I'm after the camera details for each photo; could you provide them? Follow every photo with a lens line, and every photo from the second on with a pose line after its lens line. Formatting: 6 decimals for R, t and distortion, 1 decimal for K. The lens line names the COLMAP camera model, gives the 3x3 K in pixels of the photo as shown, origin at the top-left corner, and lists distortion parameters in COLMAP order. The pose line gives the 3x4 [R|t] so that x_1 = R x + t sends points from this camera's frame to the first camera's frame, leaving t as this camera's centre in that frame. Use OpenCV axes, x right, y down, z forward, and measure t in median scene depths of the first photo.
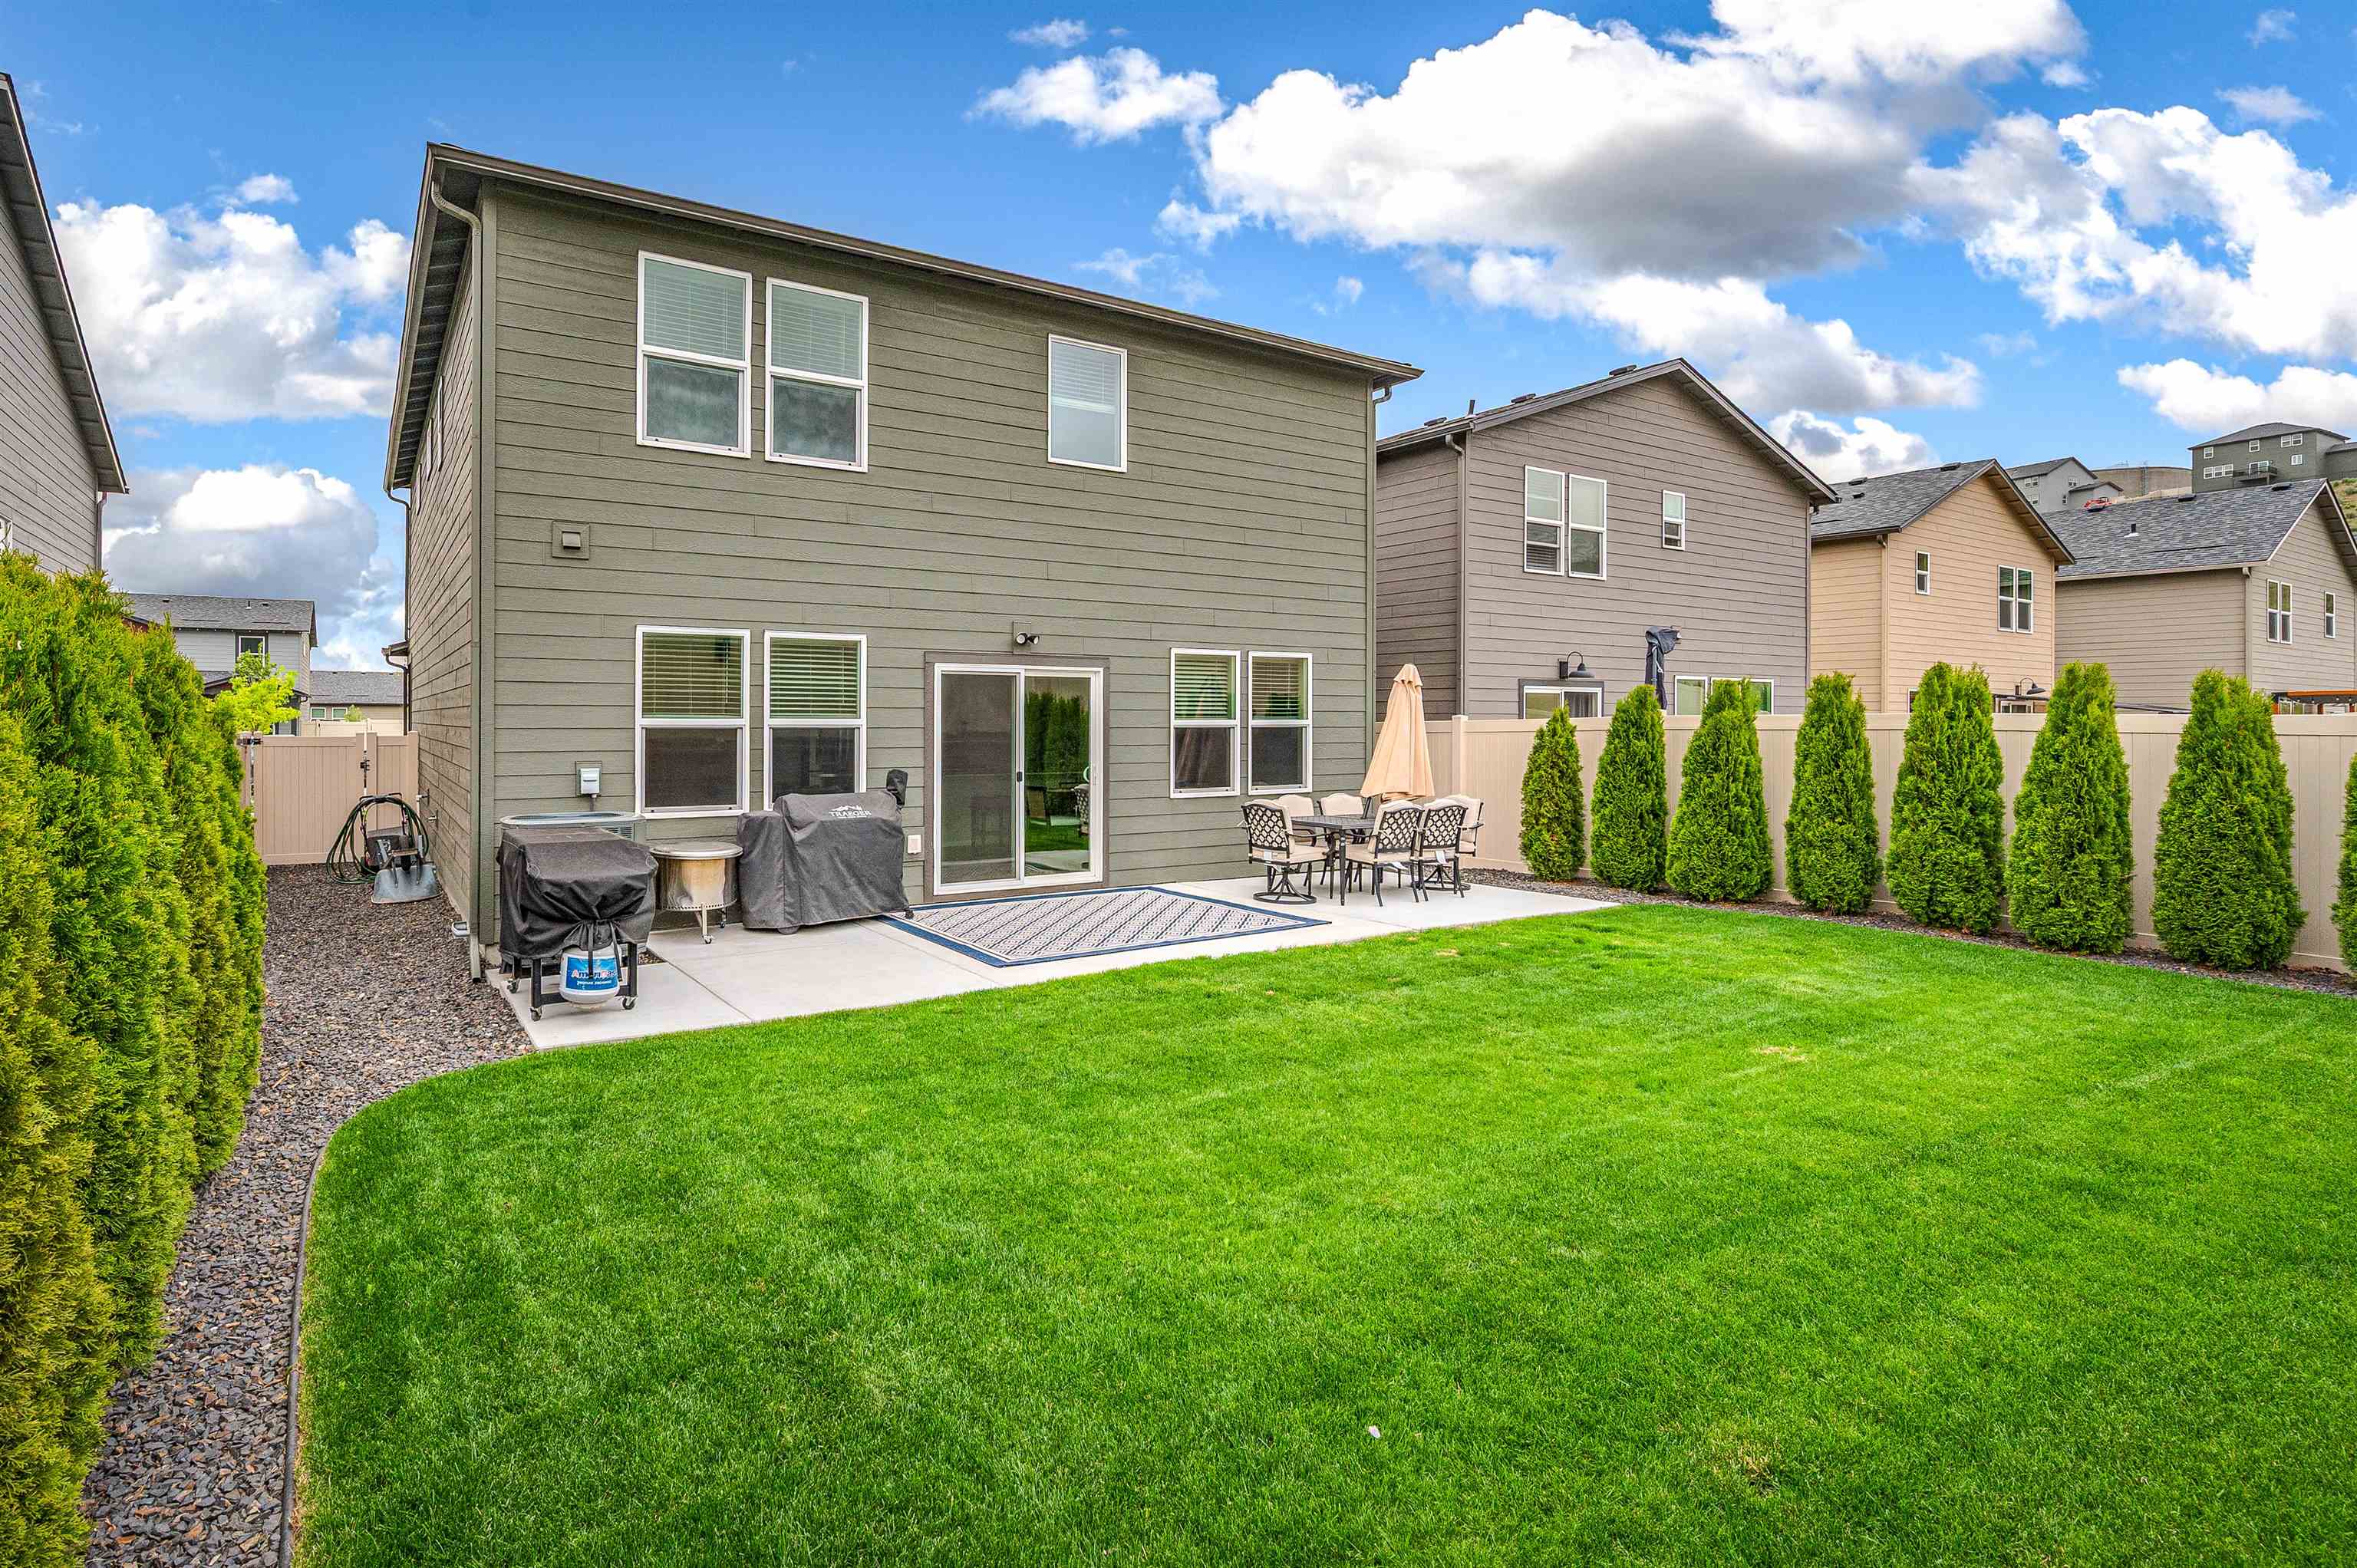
lens RADIAL K [[1043.3, 0, 1196.0], [0, 1043.3, 711.3], [0, 0, 1]] dist [0.000246, -0.000747]
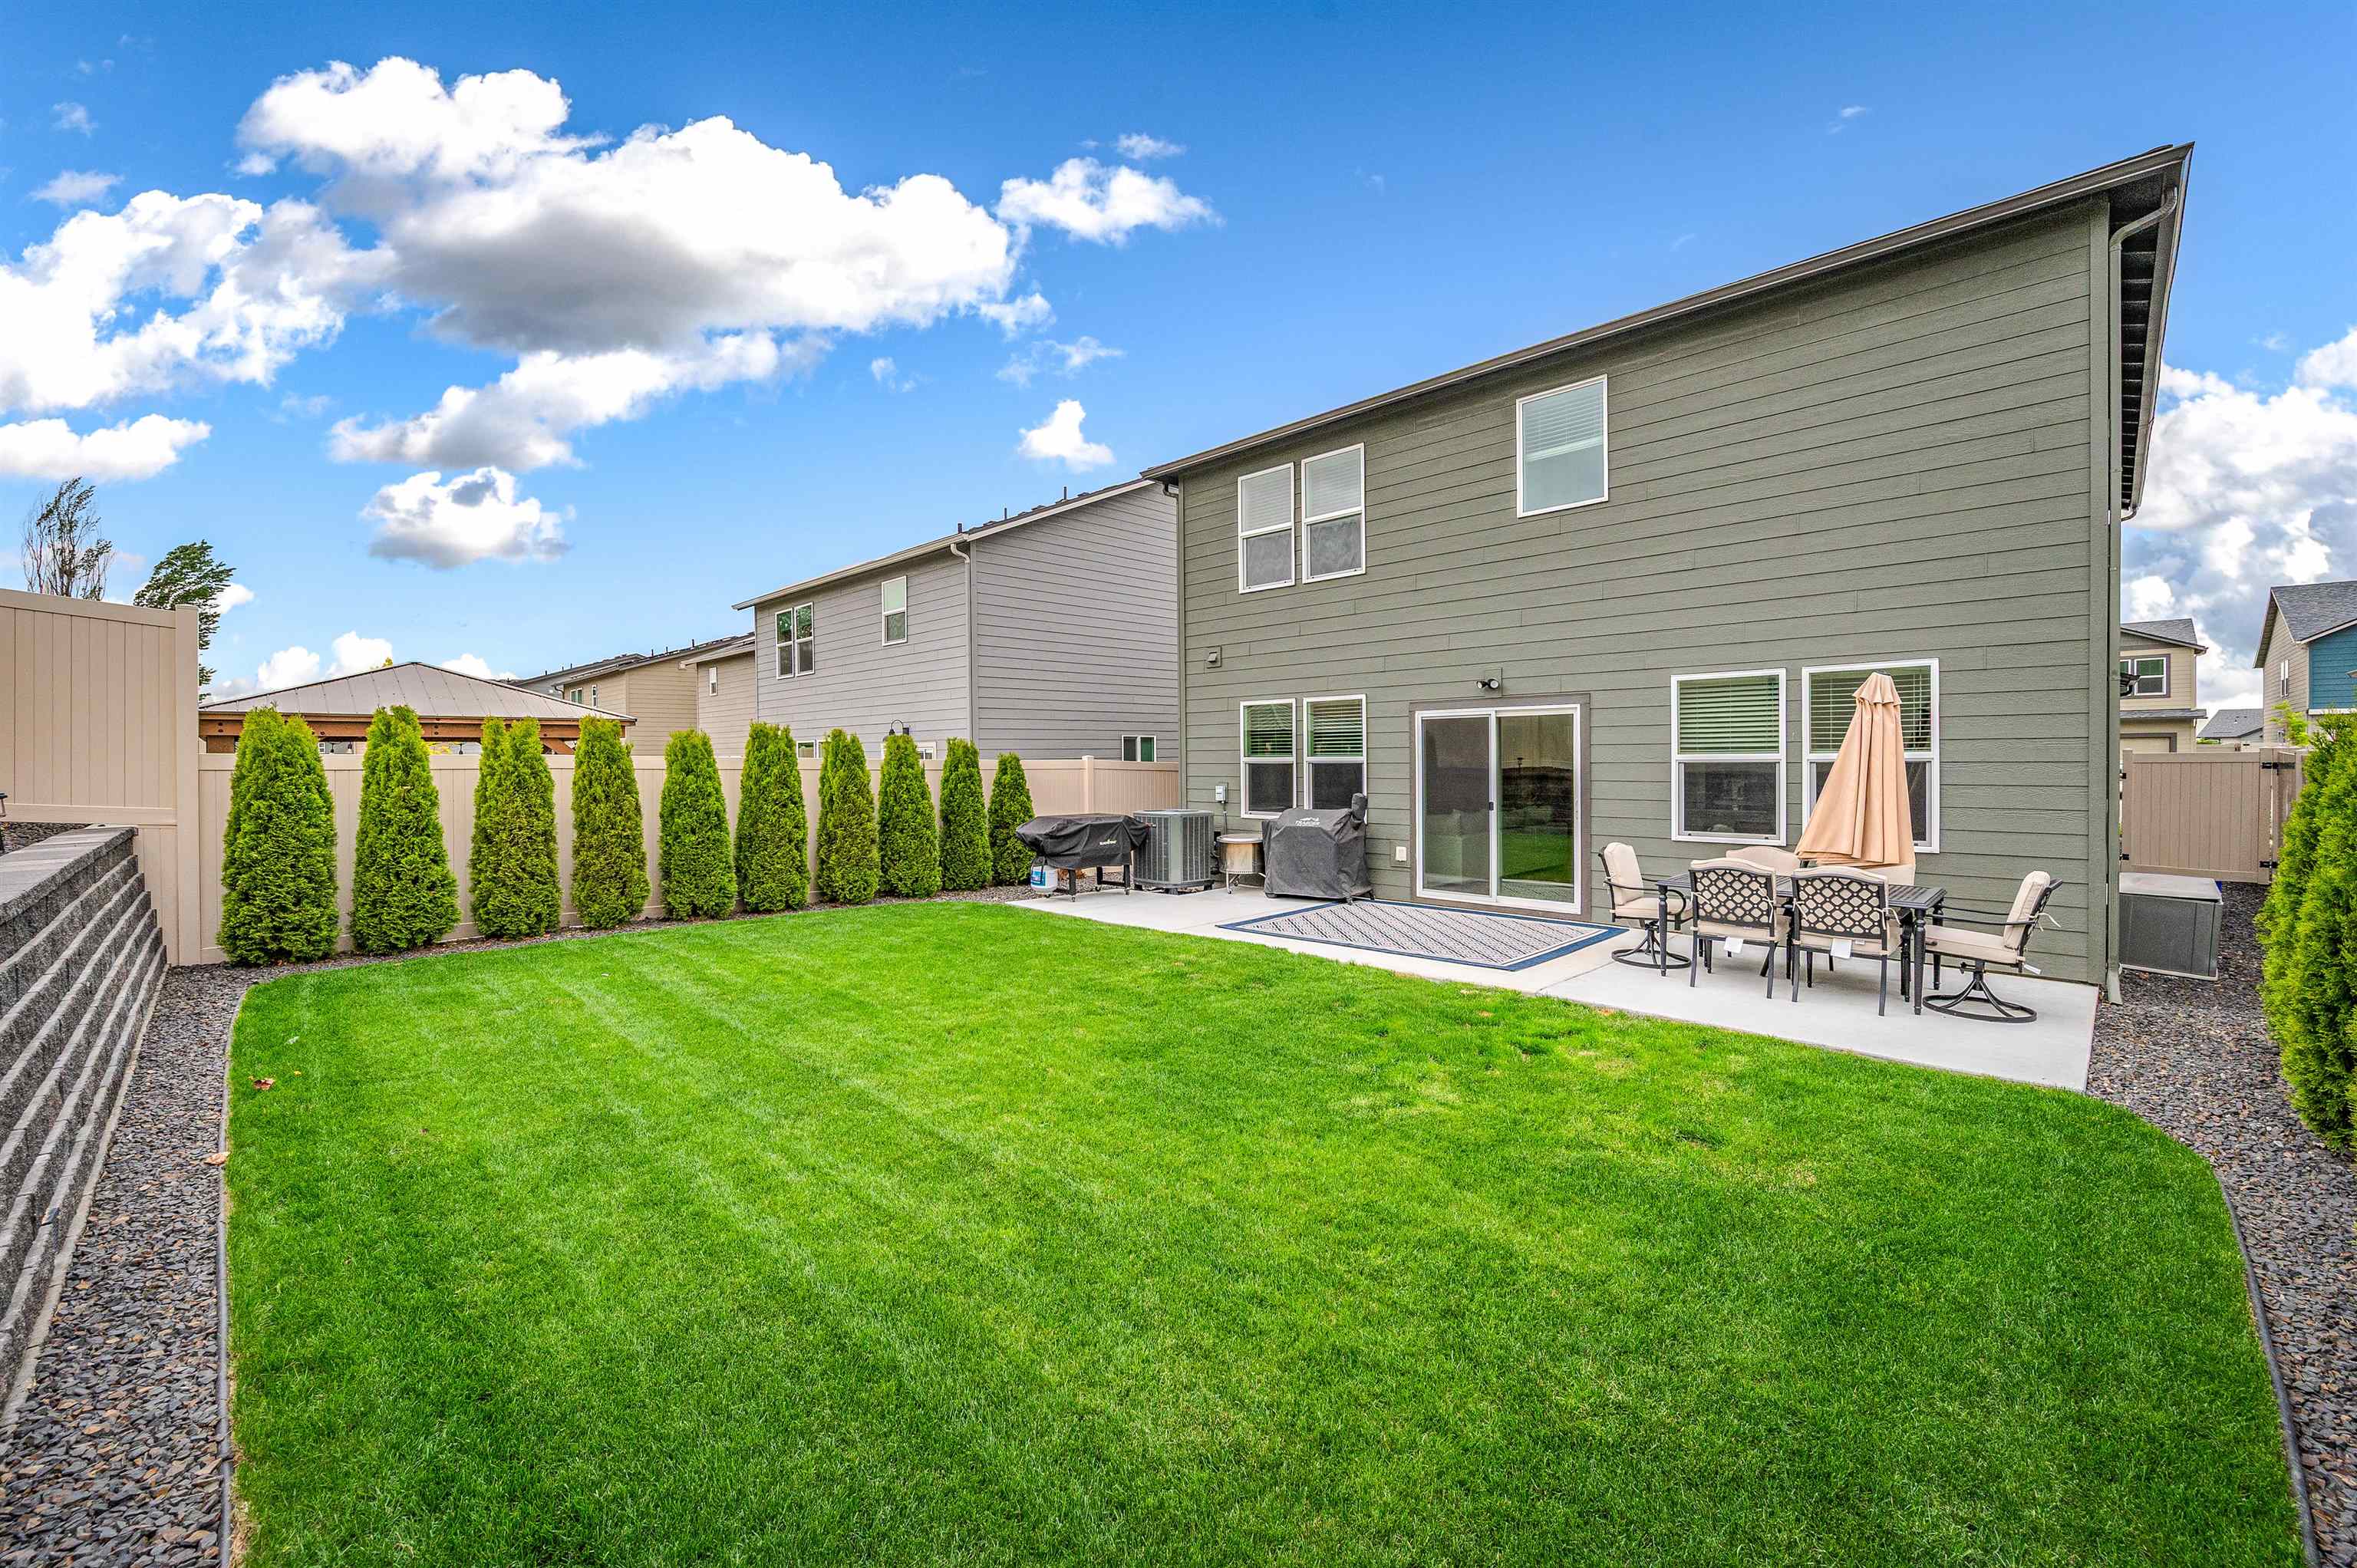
lens RADIAL K [[944.7, 0, 1181.5], [0, 944.7, 768.5], [0, 0, 1]] dist [-0.009998, 0.000058]
pose [[0.252520, 0.007173, -0.967565, 0.777200], [0.014848, 0.999826, 0.011287, 0.005602], [0.967478, -0.017217, 0.252370, 0.443080]]
